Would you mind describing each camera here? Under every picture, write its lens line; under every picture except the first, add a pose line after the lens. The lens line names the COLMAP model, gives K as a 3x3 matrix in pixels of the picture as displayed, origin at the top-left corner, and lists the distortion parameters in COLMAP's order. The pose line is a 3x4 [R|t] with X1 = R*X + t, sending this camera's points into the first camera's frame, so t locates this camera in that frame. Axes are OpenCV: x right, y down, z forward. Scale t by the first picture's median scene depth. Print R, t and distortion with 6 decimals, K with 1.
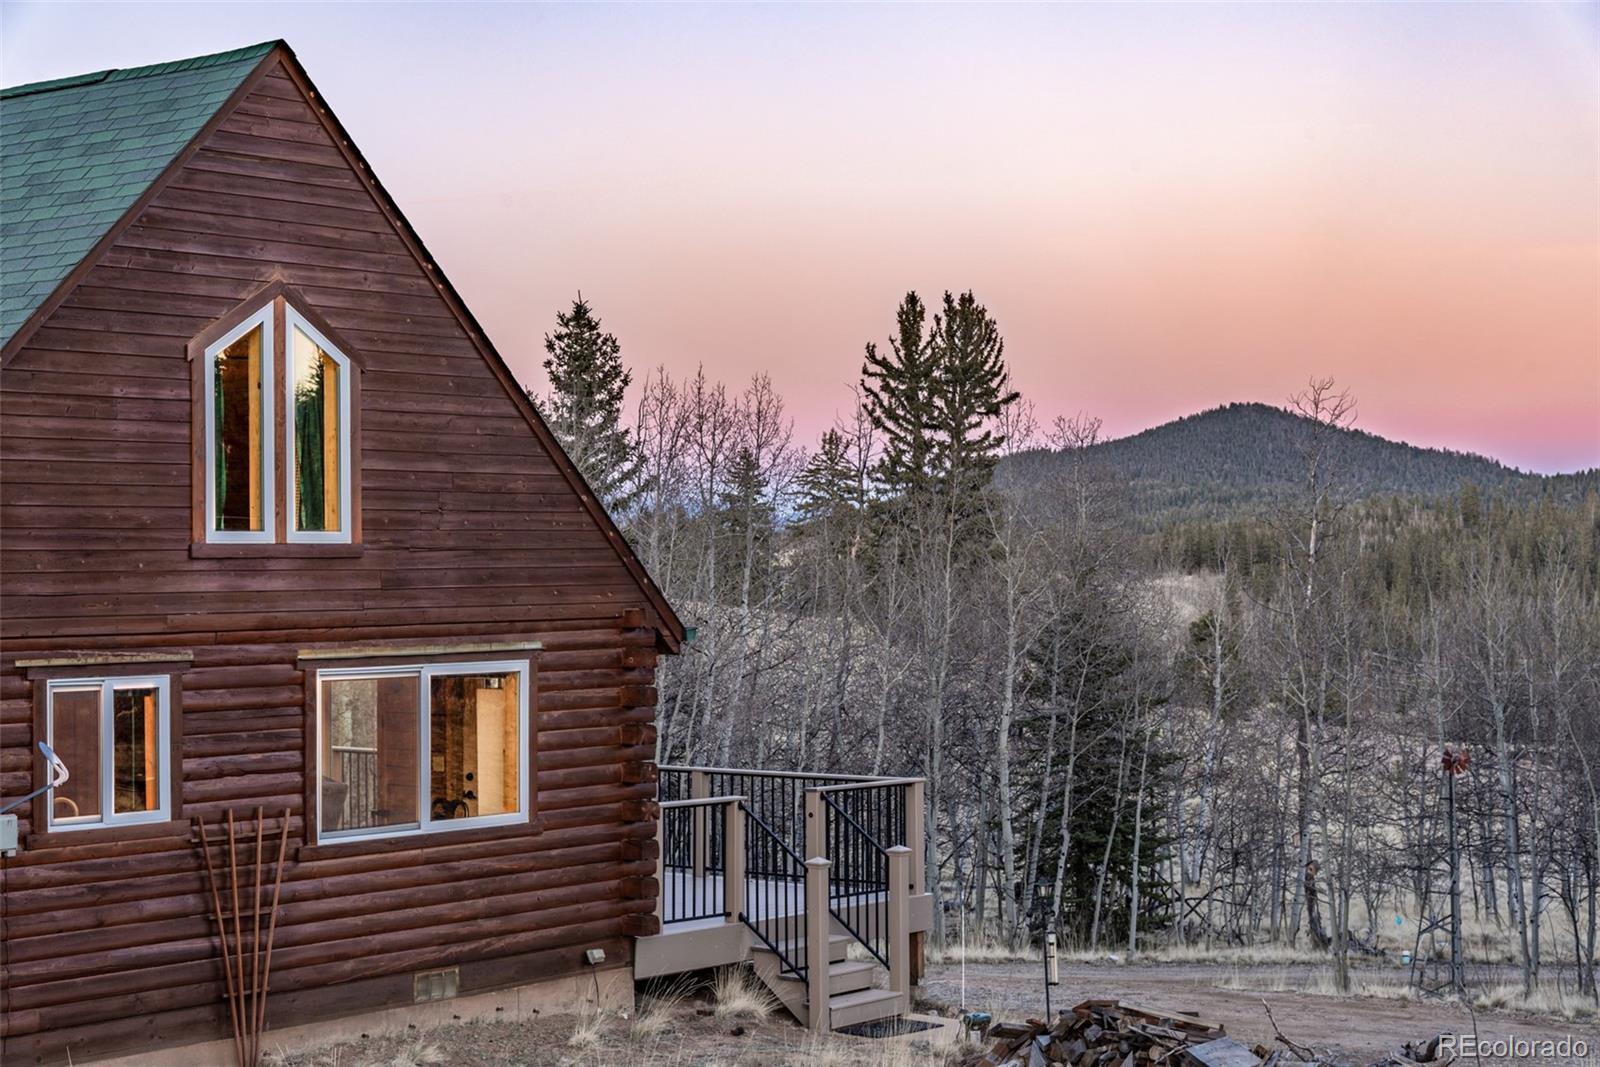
lens RADIAL K [[2823.0, 0, 799.2], [0, 2823.0, 535.1], [0, 0, 1]] dist [0.053342, 0.000000]
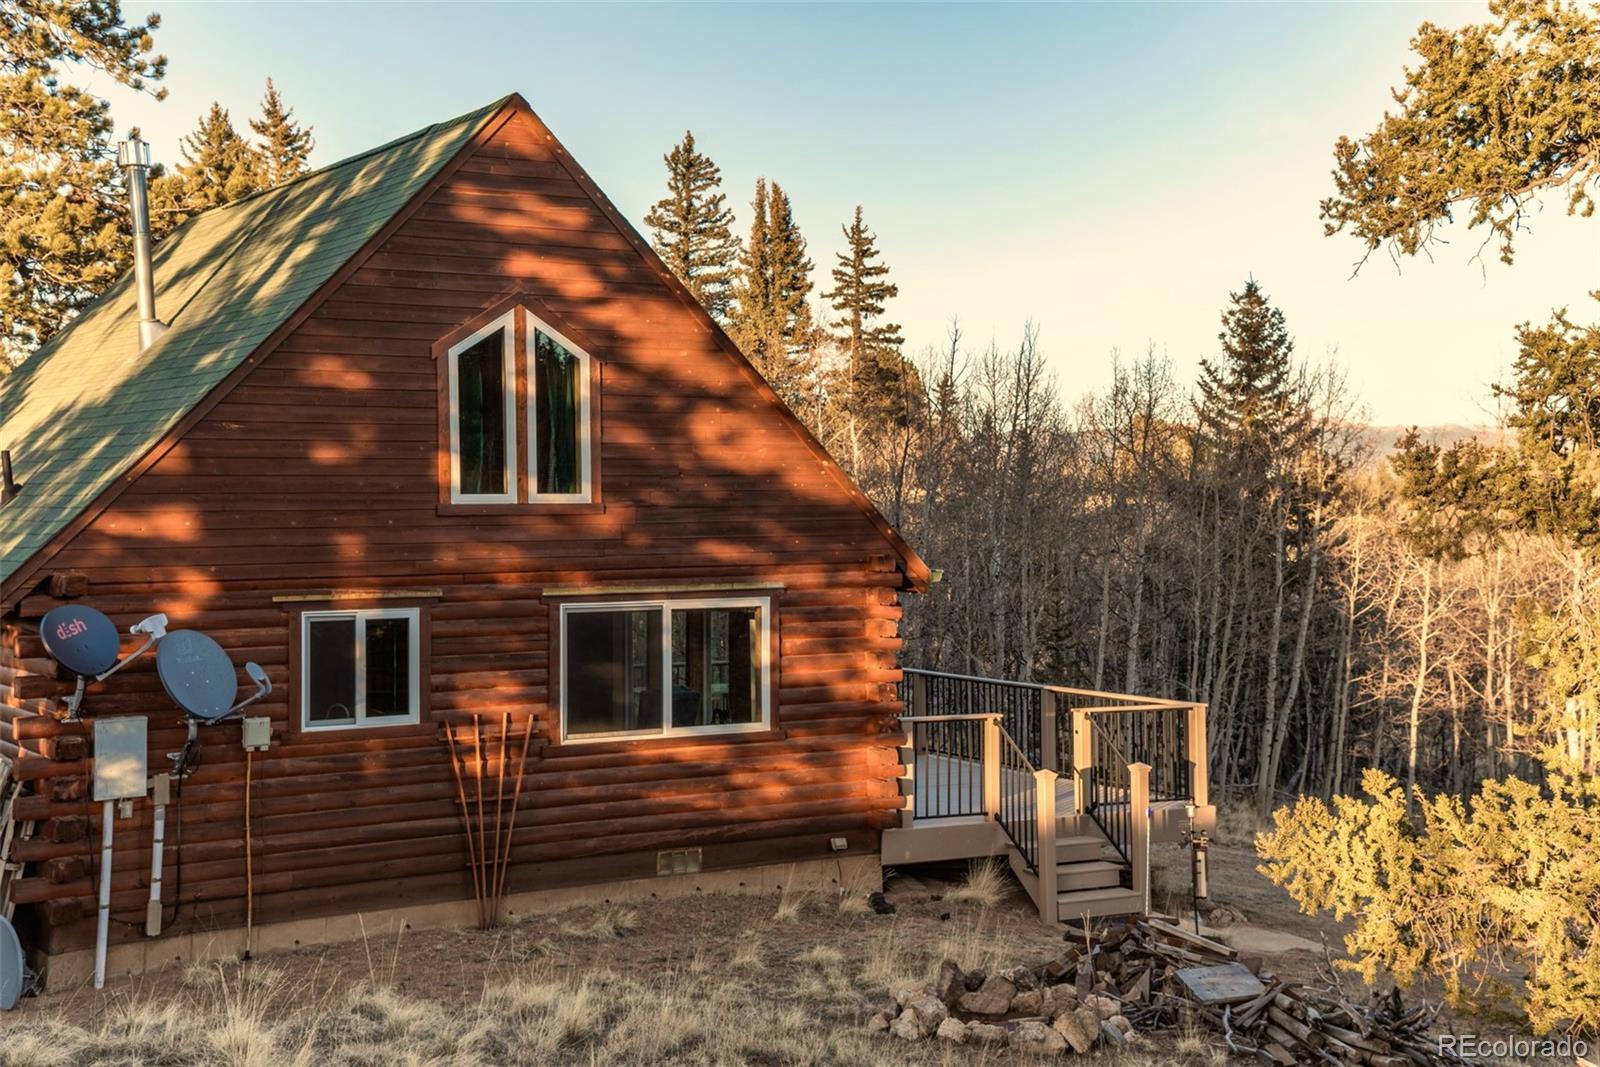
lens RADIAL K [[2236.9, 0, 801.8], [0, 2236.9, 527.2], [0, 0, 1]] dist [0.460345, 0.000000]
pose [[0.932696, 0.004665, -0.360632, 0.291320], [0.004015, 0.999720, 0.023316, -0.009339], [0.360640, -0.023195, 0.932417, 0.113533]]
